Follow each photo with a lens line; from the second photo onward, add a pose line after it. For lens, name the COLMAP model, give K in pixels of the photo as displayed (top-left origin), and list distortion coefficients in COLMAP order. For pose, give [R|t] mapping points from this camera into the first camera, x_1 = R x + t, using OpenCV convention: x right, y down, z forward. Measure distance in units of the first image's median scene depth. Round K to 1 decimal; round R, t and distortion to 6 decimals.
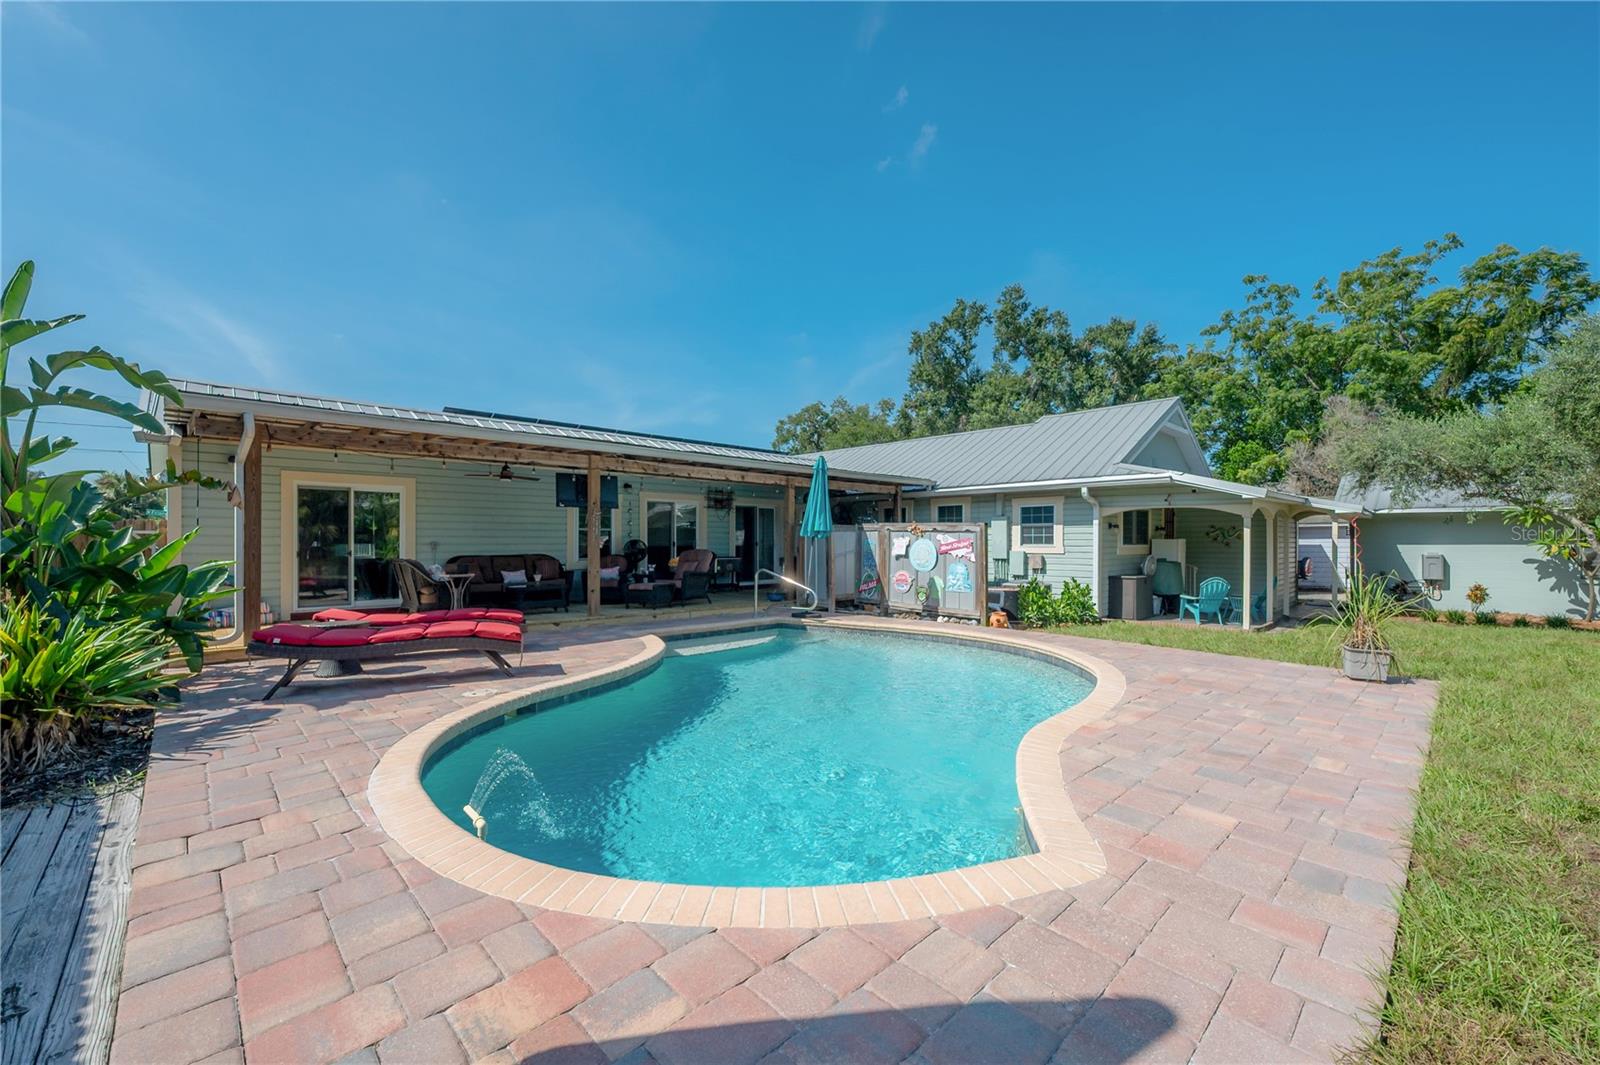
lens RADIAL K [[640.6, 0, 819.2], [0, 640.6, 530.9], [0, 0, 1]] dist [-0.002438, -0.000348]
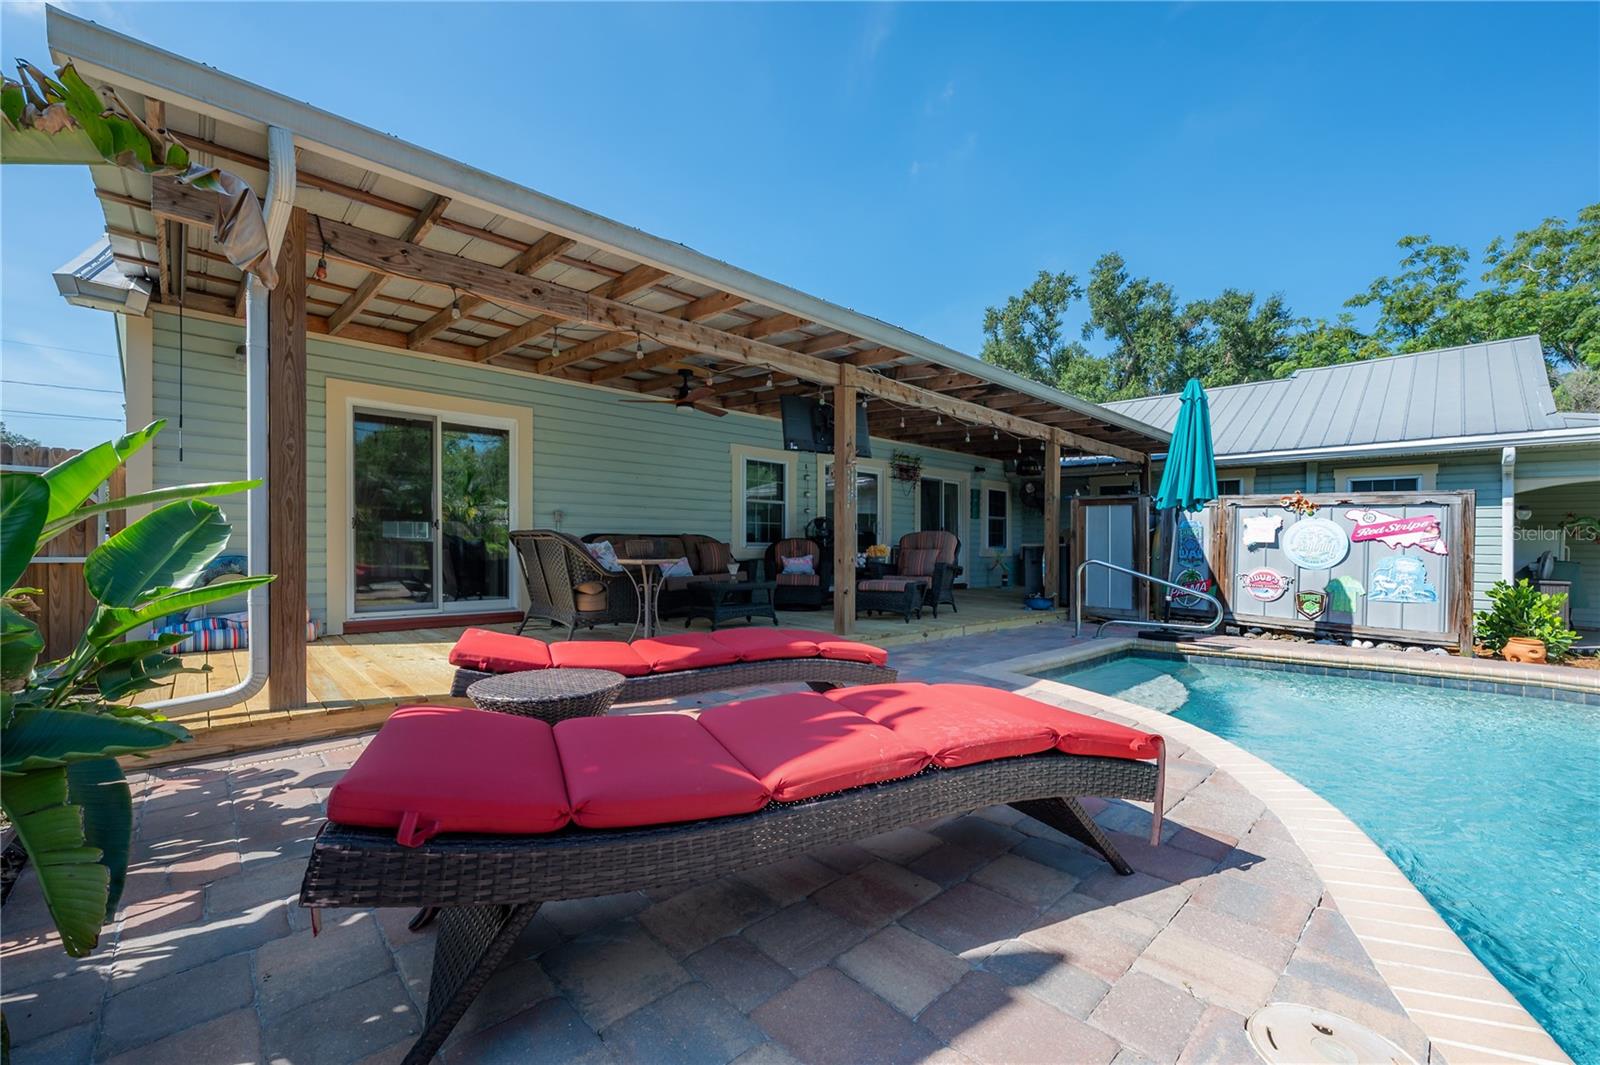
lens RADIAL K [[641.5, 0, 820.0], [0, 641.5, 544.4], [0, 0, 1]] dist [-0.001780, -0.000119]
pose [[0.999820, 0.014431, -0.012292, -0.299979], [-0.014164, 0.999667, 0.021580, 0.029667], [0.012599, -0.021402, 0.999692, 0.328320]]
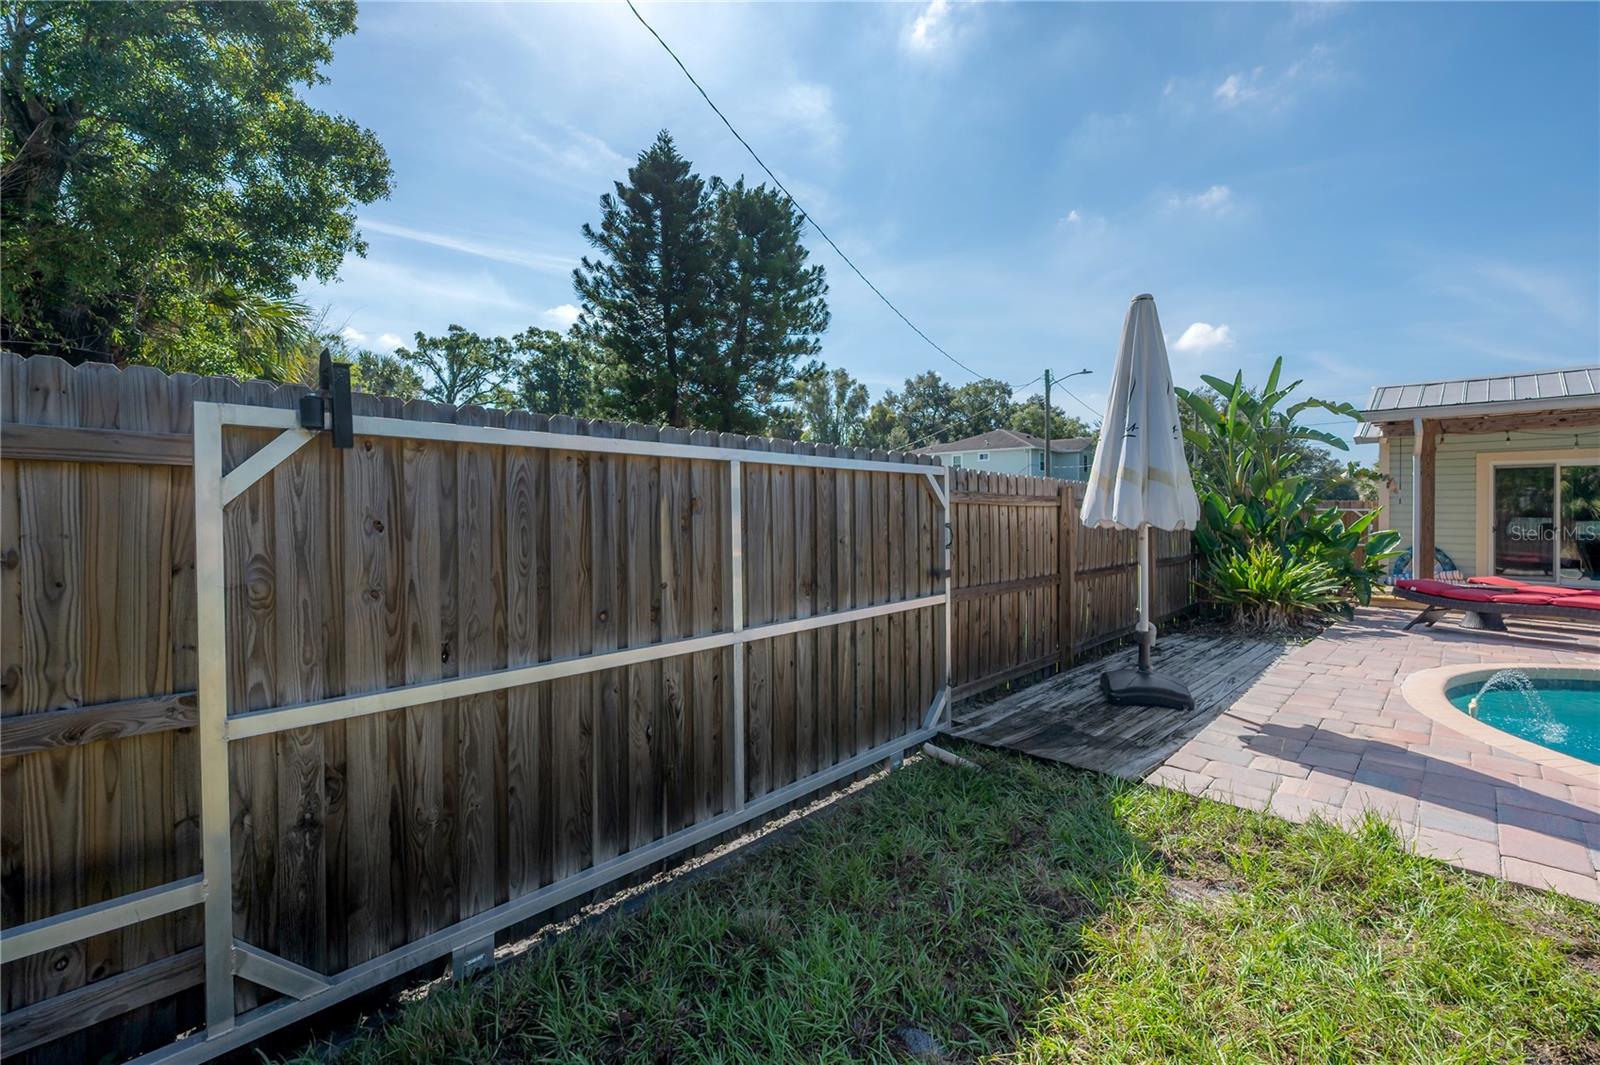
lens RADIAL K [[645.8, 0, 785.7], [0, 645.8, 519.5], [0, 0, 1]] dist [-0.003162, -0.000251]
pose [[-0.025754, 0.010814, -0.999610, 0.236195], [0.010006, 0.999894, 0.010559, -0.002512], [0.999618, -0.009730, -0.025860, -0.130320]]
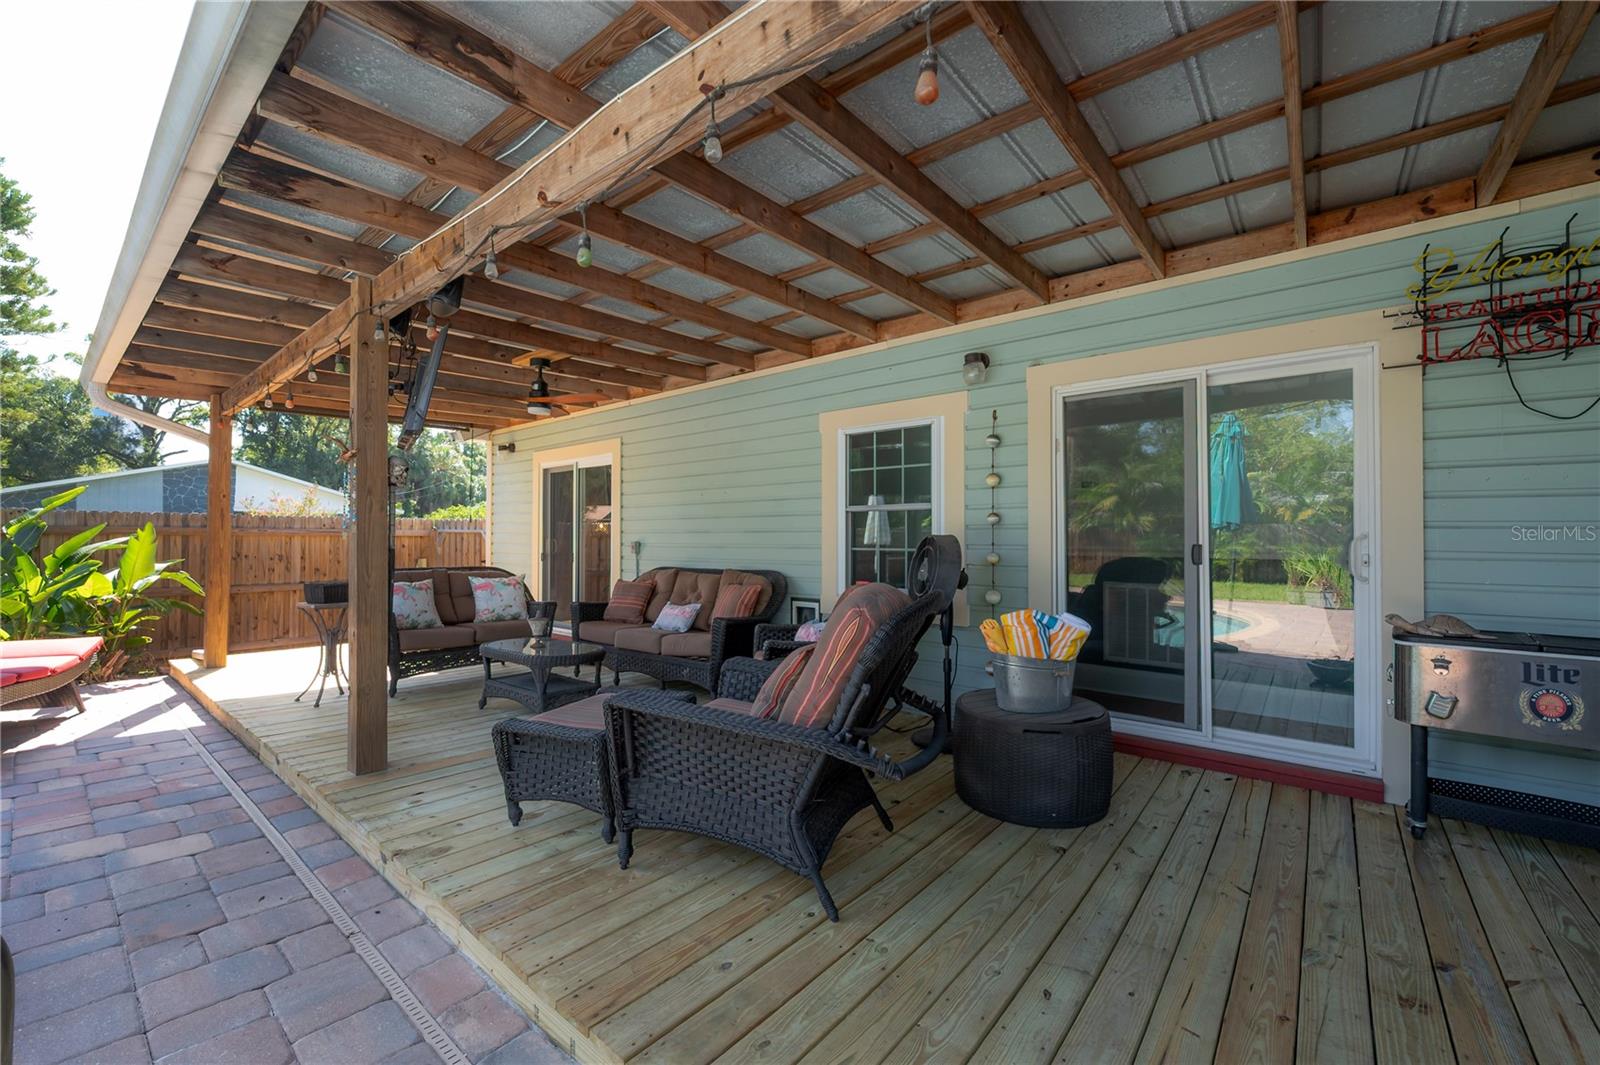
lens RADIAL K [[630.9, 0, 782.3], [0, 630.9, 534.8], [0, 0, 1]] dist [-0.001968, -0.000166]
pose [[0.088447, -0.002747, -0.996077, -0.007393], [0.018150, 0.999835, -0.001146, 0.012889], [0.995915, -0.017977, 0.088483, 0.968370]]
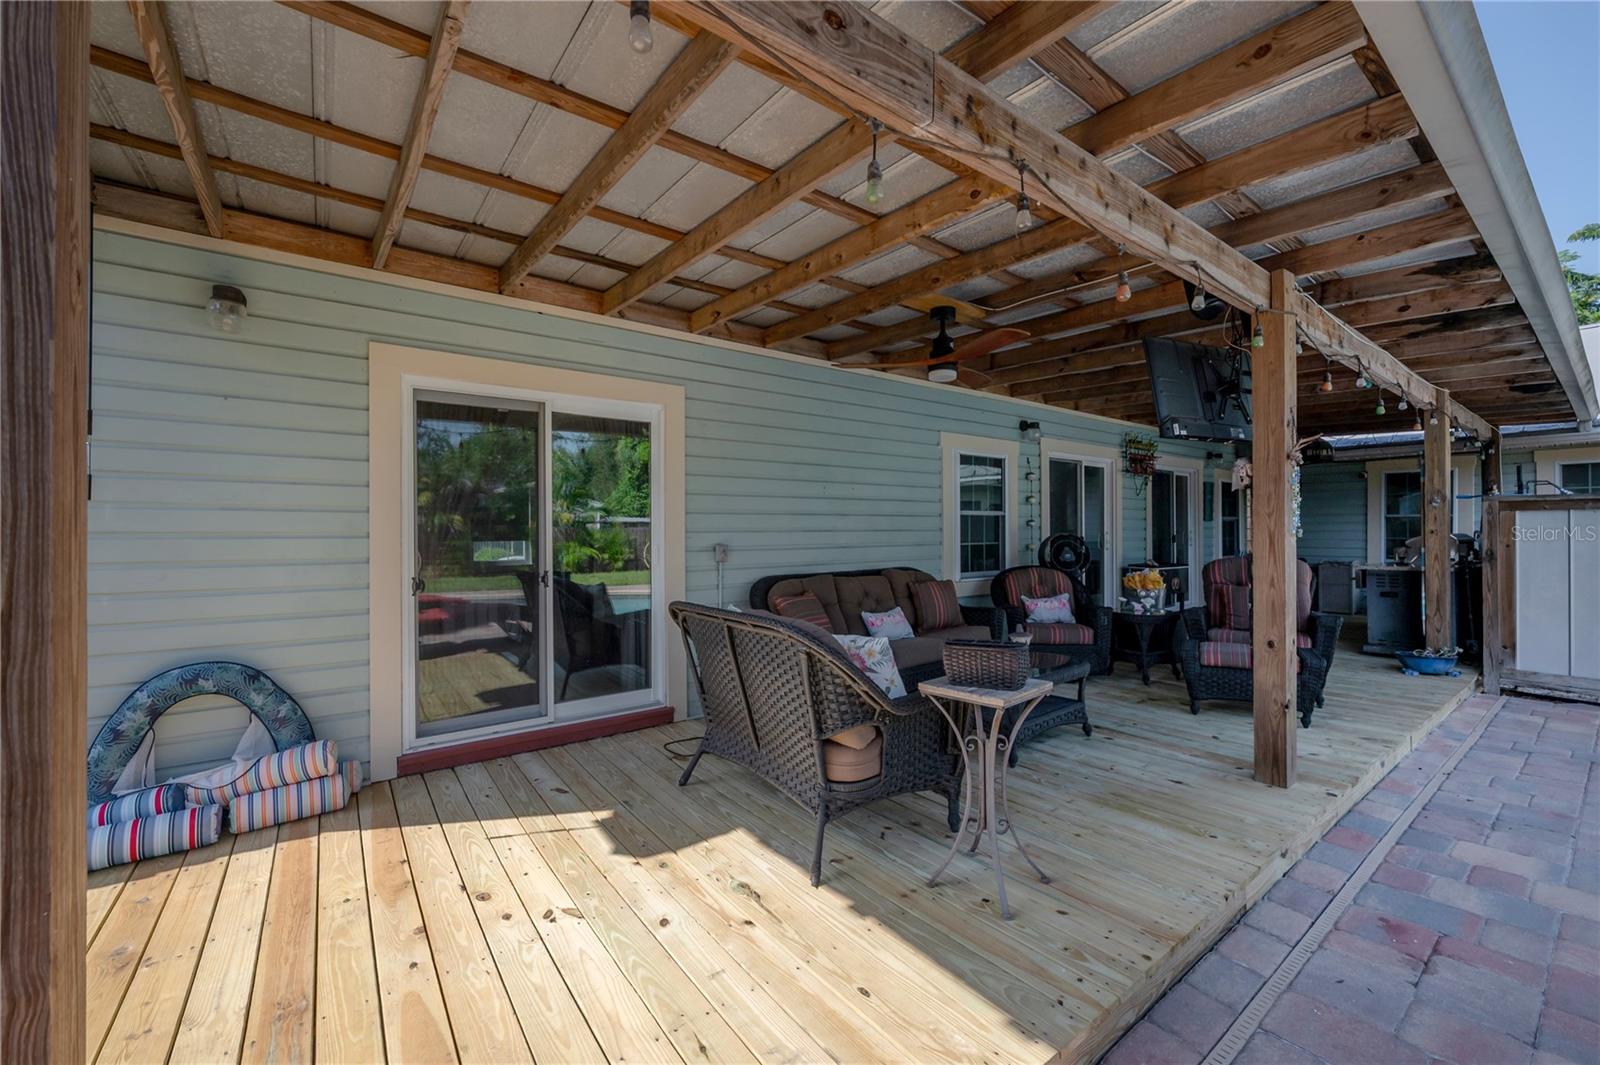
lens RADIAL K [[642.8, 0, 818.8], [0, 642.8, 512.4], [0, 0, 1]] dist [-0.002756, -0.000057]
pose [[0.992054, -0.008492, -0.125530, -0.436906], [0.007093, 0.999908, -0.011586, 0.001822], [0.125616, 0.010604, 0.992022, 0.536844]]
